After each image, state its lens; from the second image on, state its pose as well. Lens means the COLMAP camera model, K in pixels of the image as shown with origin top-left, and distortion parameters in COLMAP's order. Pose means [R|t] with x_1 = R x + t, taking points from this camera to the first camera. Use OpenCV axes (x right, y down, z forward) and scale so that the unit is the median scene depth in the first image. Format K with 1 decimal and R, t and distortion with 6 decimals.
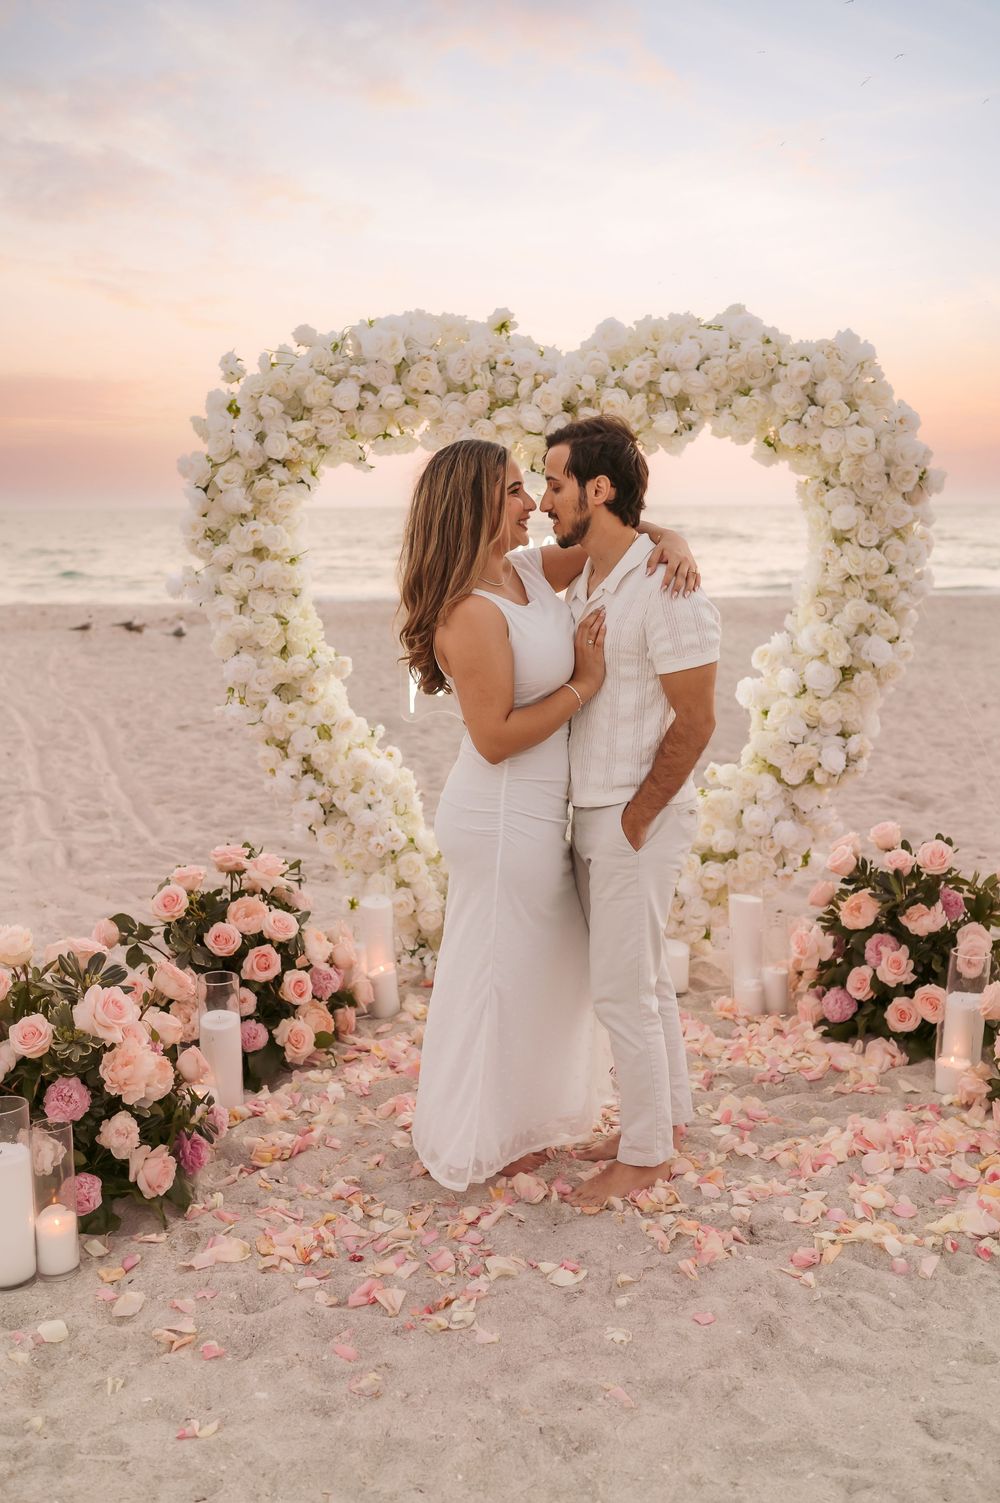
lens RADIAL K [[1471.8, 0, 497.8], [0, 1471.8, 765.3], [0, 0, 1]] dist [0.001401, -0.001561]
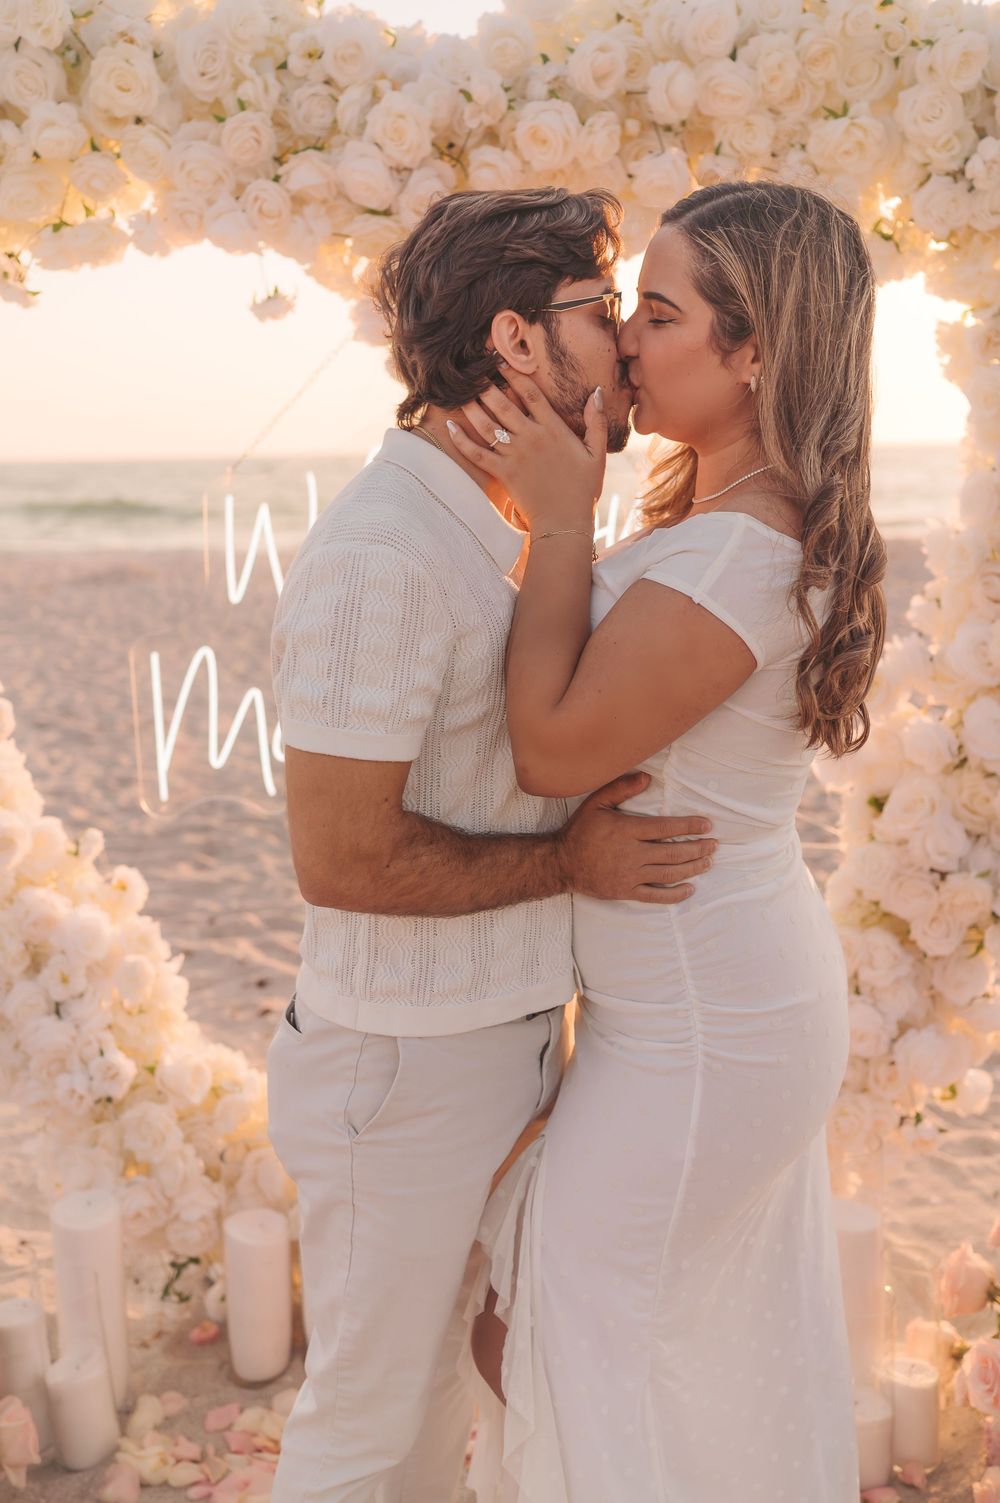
lens RADIAL K [[1457.4, 0, 500.0], [0, 1457.4, 751.5], [0, 0, 1]] dist [0.003936, 0.001636]
pose [[0.999924, -0.012345, 0.000114, 0.061476], [0.012340, 0.999741, 0.019131, -0.066085], [-0.000350, -0.019128, 0.999817, 0.544604]]
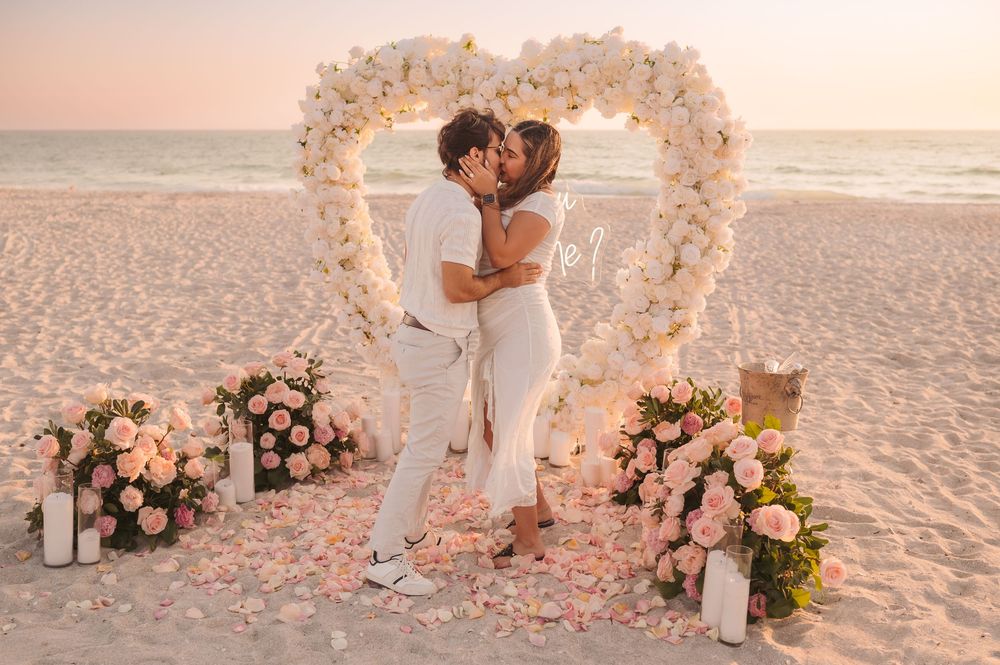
lens RADIAL K [[1037.6, 0, 500.0], [0, 1037.6, 332.5], [0, 0, 1]] dist [0.000285, 0.001061]
pose [[0.950677, 0.065340, -0.303223, 0.403497], [-0.058776, 0.997798, 0.030732, -0.019570], [0.304563, -0.011394, 0.952424, -0.079256]]
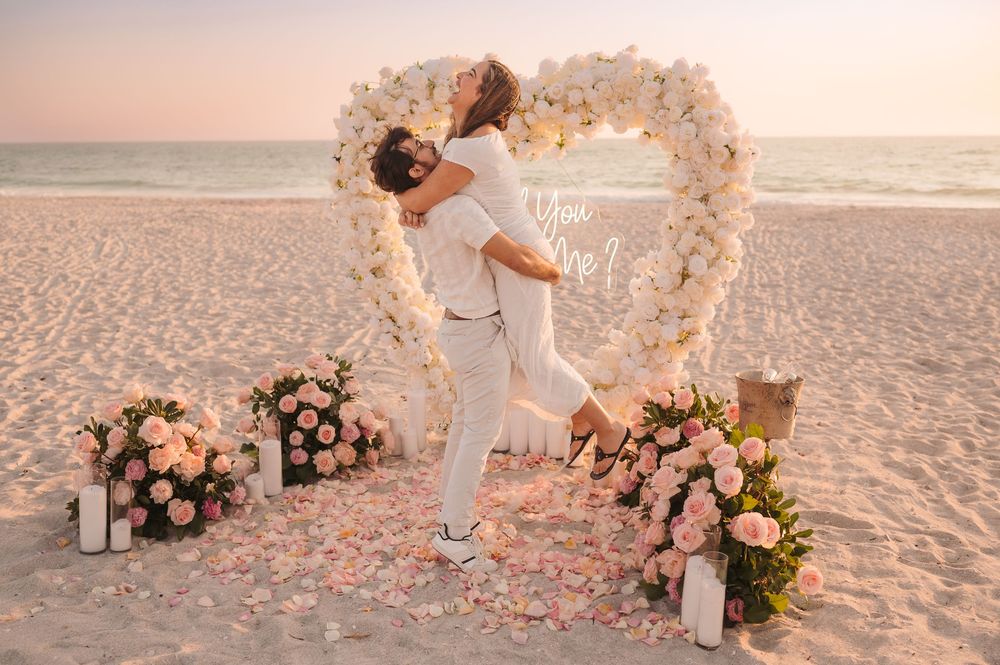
lens RADIAL K [[979.2, 0, 500.0], [0, 979.2, 332.5], [0, 0, 1]] dist [0.001401, -0.001561]
pose [[0.924667, 0.073275, -0.373660, 0.460995], [-0.063695, 0.997248, 0.037940, -0.032720], [0.375412, -0.011281, 0.926789, -0.047355]]
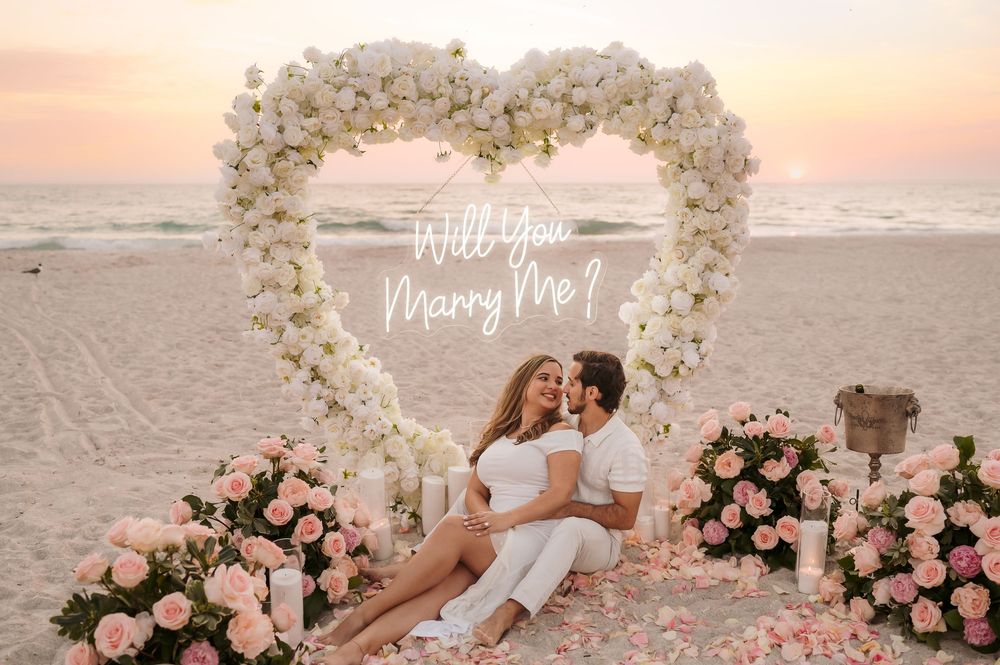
lens RADIAL K [[969.6, 0, 500.0], [0, 969.6, 332.5], [0, 0, 1]] dist [0.003936, 0.001636]
pose [[0.983479, -0.023555, 0.179485, -0.127542], [0.027460, 0.999437, -0.019304, -0.016395], [-0.178929, 0.023913, 0.983571, 0.103948]]
